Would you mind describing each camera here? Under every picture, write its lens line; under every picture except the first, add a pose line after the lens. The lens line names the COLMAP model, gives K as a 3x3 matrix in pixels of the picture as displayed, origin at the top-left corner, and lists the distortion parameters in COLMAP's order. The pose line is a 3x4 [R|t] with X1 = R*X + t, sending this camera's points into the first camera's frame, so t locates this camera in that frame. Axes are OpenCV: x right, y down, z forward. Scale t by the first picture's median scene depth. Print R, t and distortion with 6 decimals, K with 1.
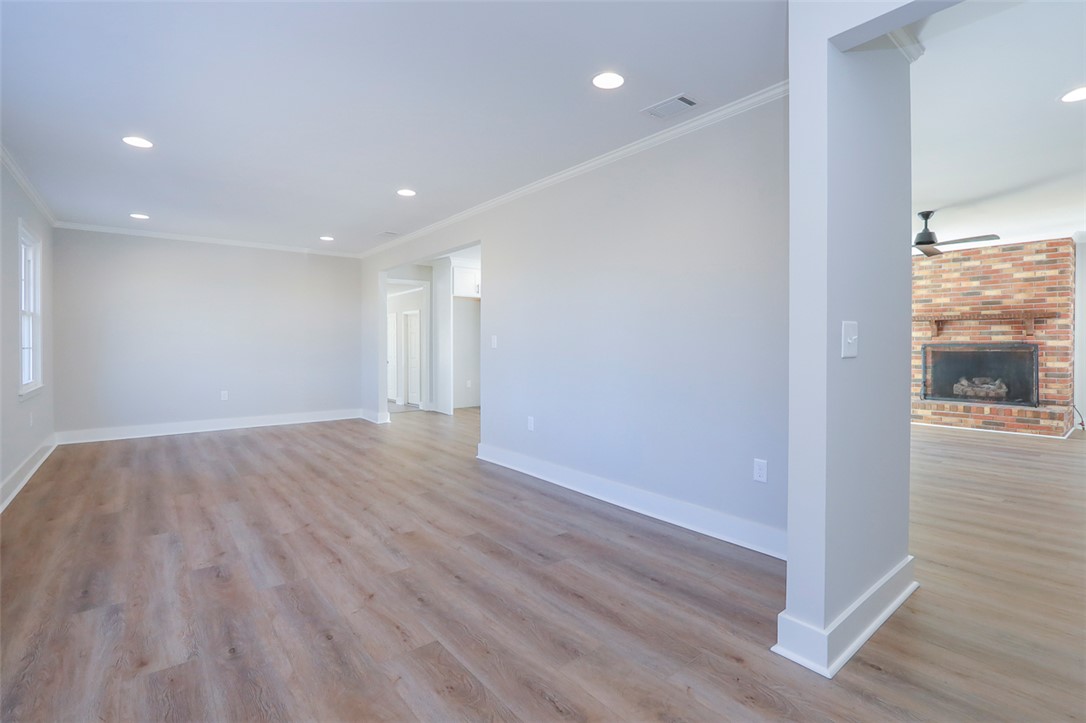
lens RADIAL K [[501.3, 0, 548.9], [0, 501.3, 351.8], [0, 0, 1]] dist [-0.017262, 0.000389]
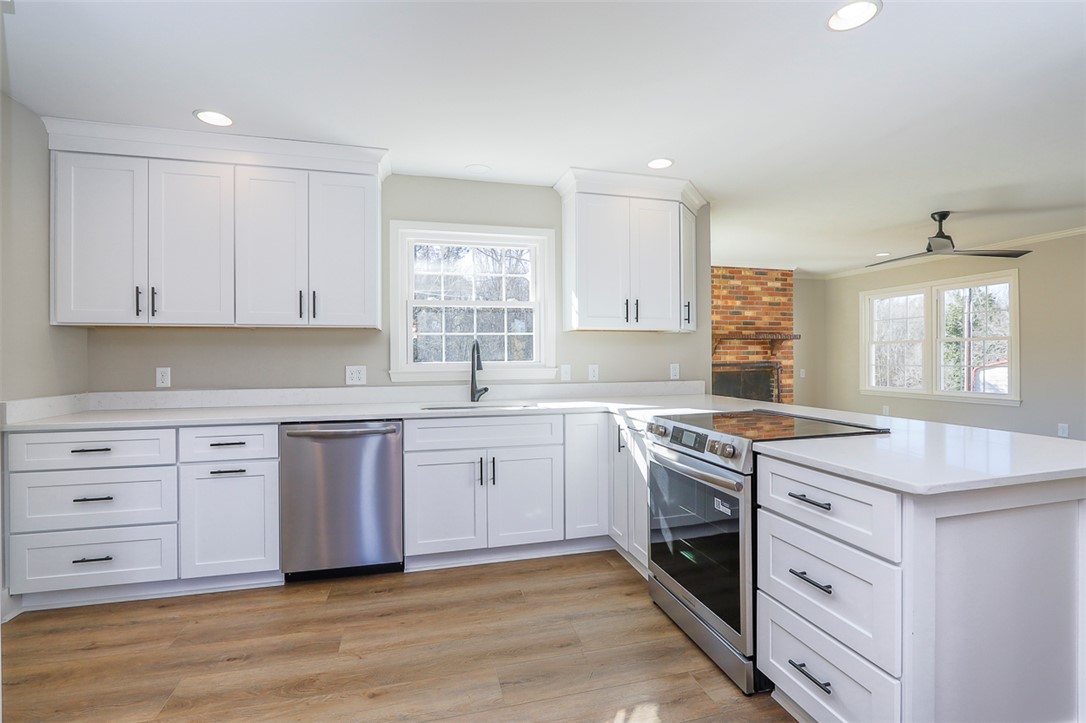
lens RADIAL K [[501.3, 0, 548.9], [0, 501.3, 351.8], [0, 0, 1]] dist [-0.017262, 0.000389]
pose [[0.406902, 0.006924, 0.913446, -0.218994], [0.019089, 0.999688, -0.016081, -0.031361], [-0.913272, 0.023980, 0.406643, 0.963006]]
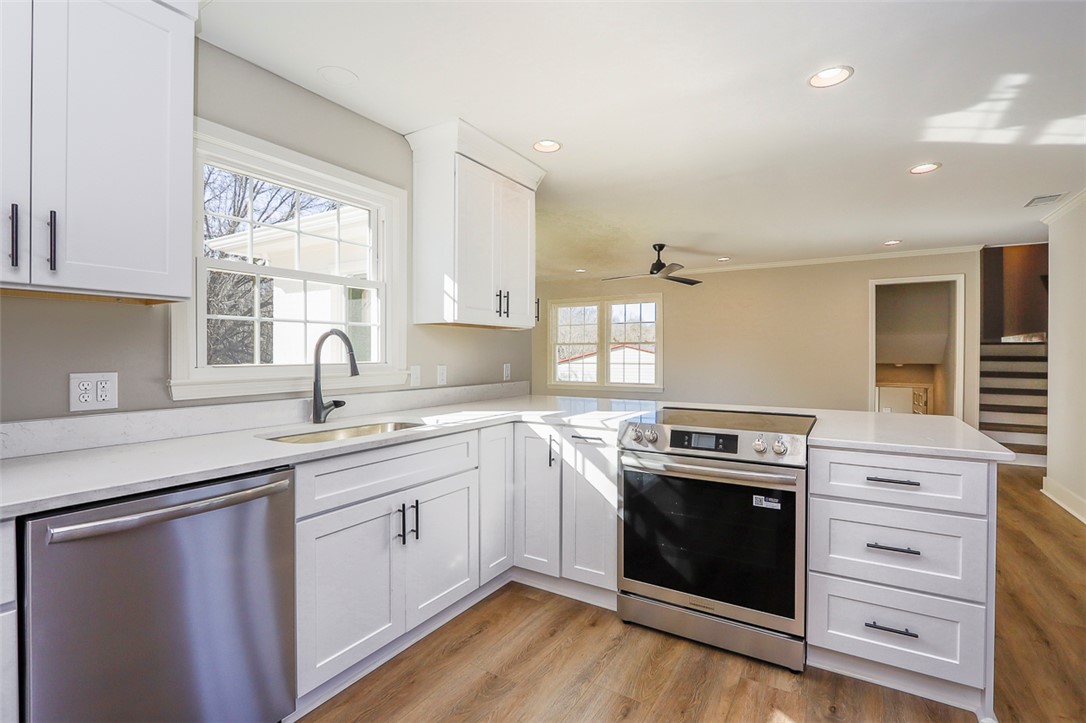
lens RADIAL K [[501.3, 0, 548.9], [0, 501.3, 351.8], [0, 0, 1]] dist [-0.017262, 0.000389]
pose [[-0.330356, 0.004195, 0.943847, -0.153170], [0.013814, 0.999904, 0.000391, -0.036641], [-0.943755, 0.013168, -0.330383, 1.210023]]
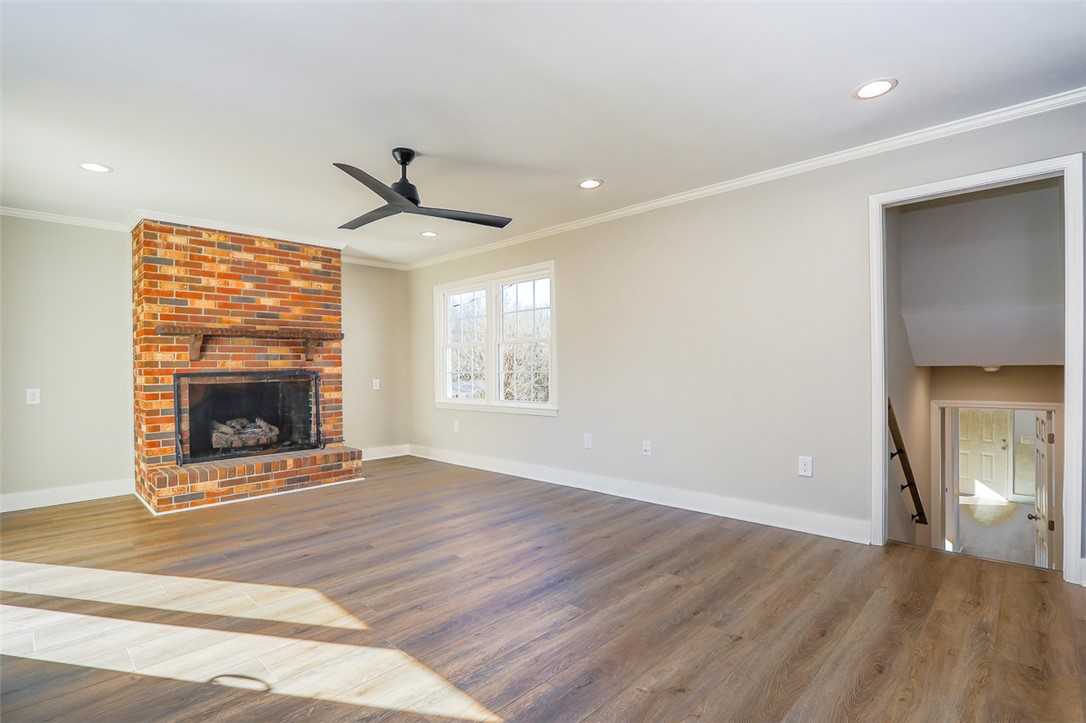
lens RADIAL K [[522.1, 0, 545.6], [0, 522.1, 367.1], [0, 0, 1]] dist [-0.001742, -0.000016]
pose [[-0.116212, 0.004851, 0.993213, 0.082813], [0.029302, 0.999570, -0.001454, -0.009769], [-0.992792, 0.028934, -0.116304, 0.687507]]
